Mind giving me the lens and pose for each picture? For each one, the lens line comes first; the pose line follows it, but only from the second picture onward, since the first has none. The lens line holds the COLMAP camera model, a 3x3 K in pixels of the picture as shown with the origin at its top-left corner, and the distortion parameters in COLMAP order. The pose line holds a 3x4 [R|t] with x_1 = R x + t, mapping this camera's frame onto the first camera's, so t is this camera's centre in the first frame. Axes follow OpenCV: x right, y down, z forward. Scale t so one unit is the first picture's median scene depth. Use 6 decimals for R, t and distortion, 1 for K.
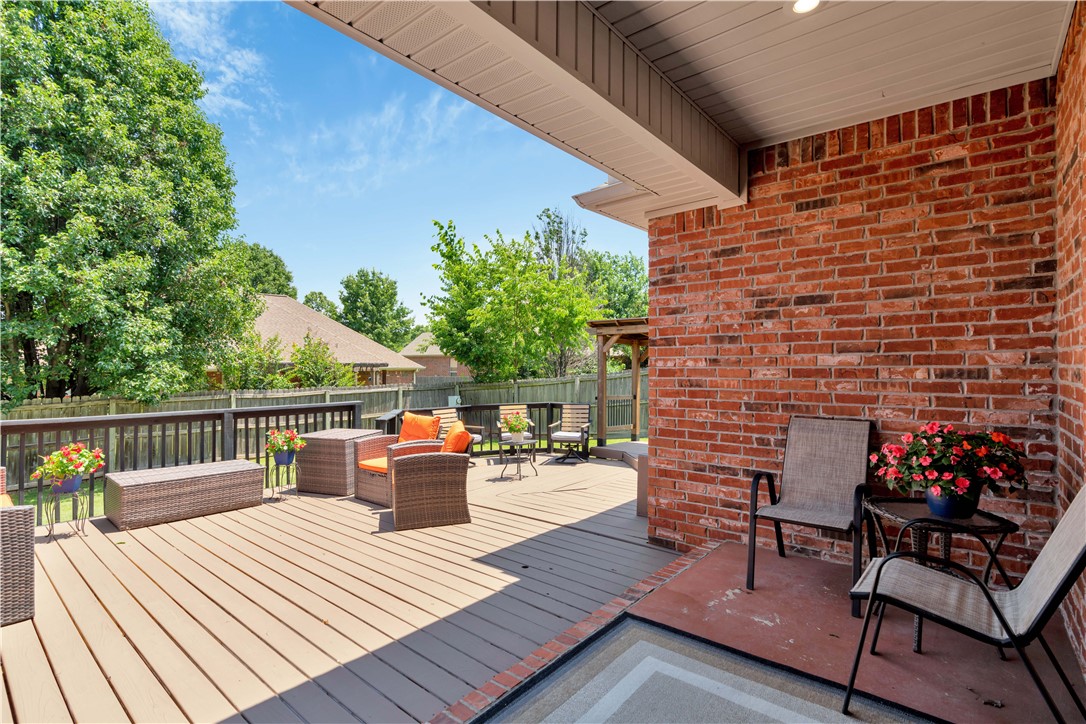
lens RADIAL K [[511.5, 0, 543.4], [0, 511.5, 362.7], [0, 0, 1]] dist [-0.000916, 0.002404]
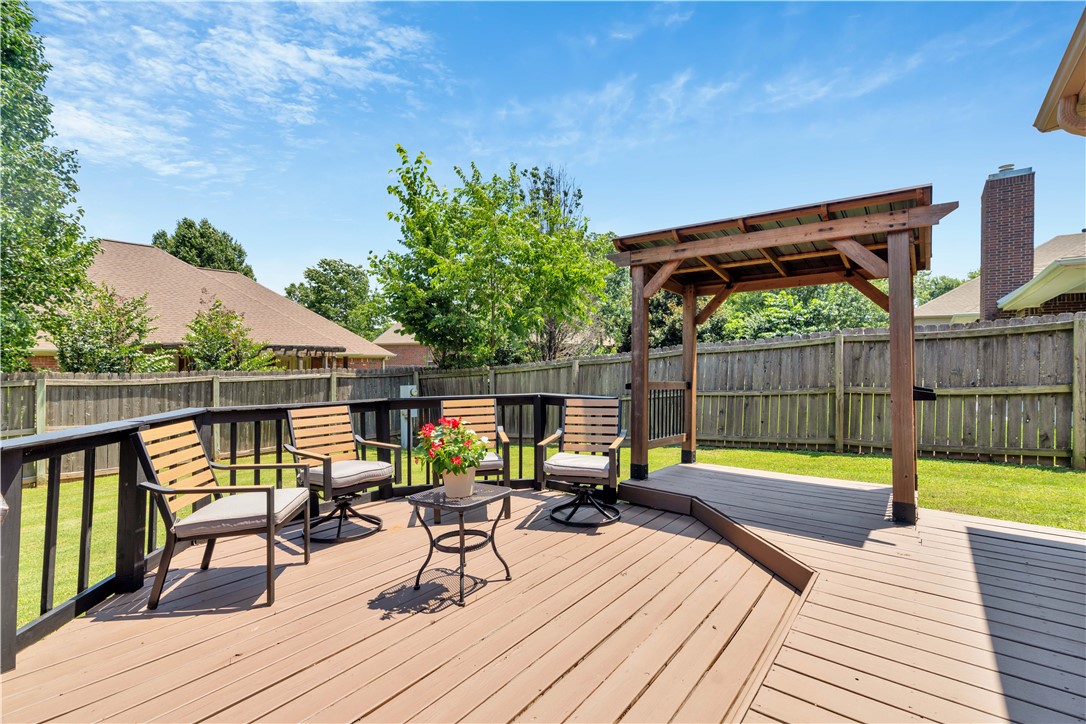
lens RADIAL K [[485.7, 0, 545.7], [0, 485.7, 359.9], [0, 0, 1]] dist [-0.001808, 0.001114]
pose [[0.999398, 0.007273, 0.033910, 0.001432], [-0.007431, 0.999962, 0.004555, 0.042817], [-0.033875, -0.004804, 0.999415, 0.530936]]
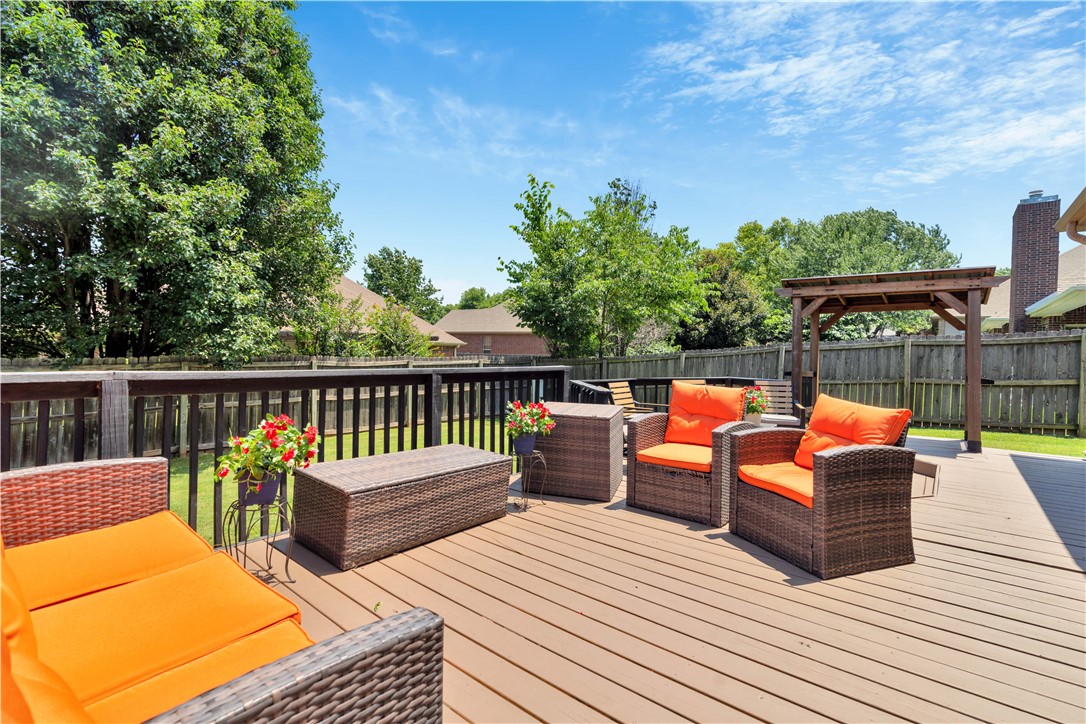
lens RADIAL K [[489.1, 0, 551.3], [0, 489.1, 351.3], [0, 0, 1]] dist [-0.007321, 0.003667]
pose [[0.999512, 0.026667, 0.016283, -0.309384], [-0.026842, 0.999584, 0.010571, 0.037152], [-0.015994, -0.011003, 0.999812, 0.231149]]
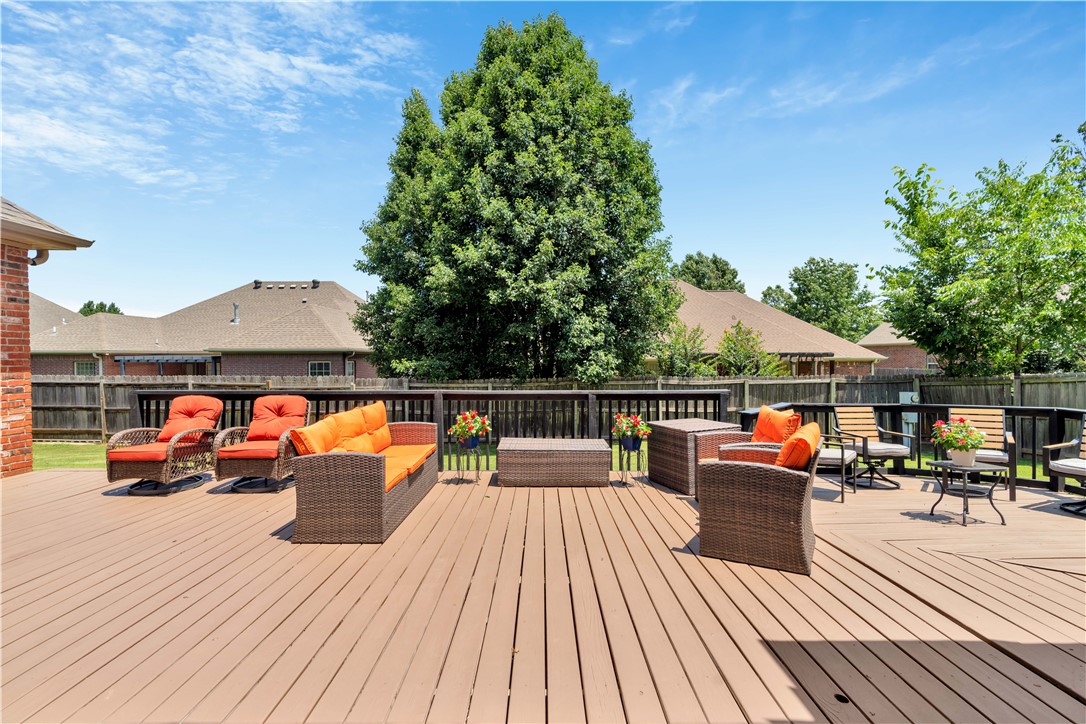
lens RADIAL K [[489.1, 0, 547.5], [0, 489.1, 368.4], [0, 0, 1]] dist [-0.007321, 0.003667]
pose [[0.649413, 0.012351, -0.760336, 0.062711], [0.008325, 0.999693, 0.023350, 0.012461], [0.760390, -0.021494, 0.649111, 0.174438]]
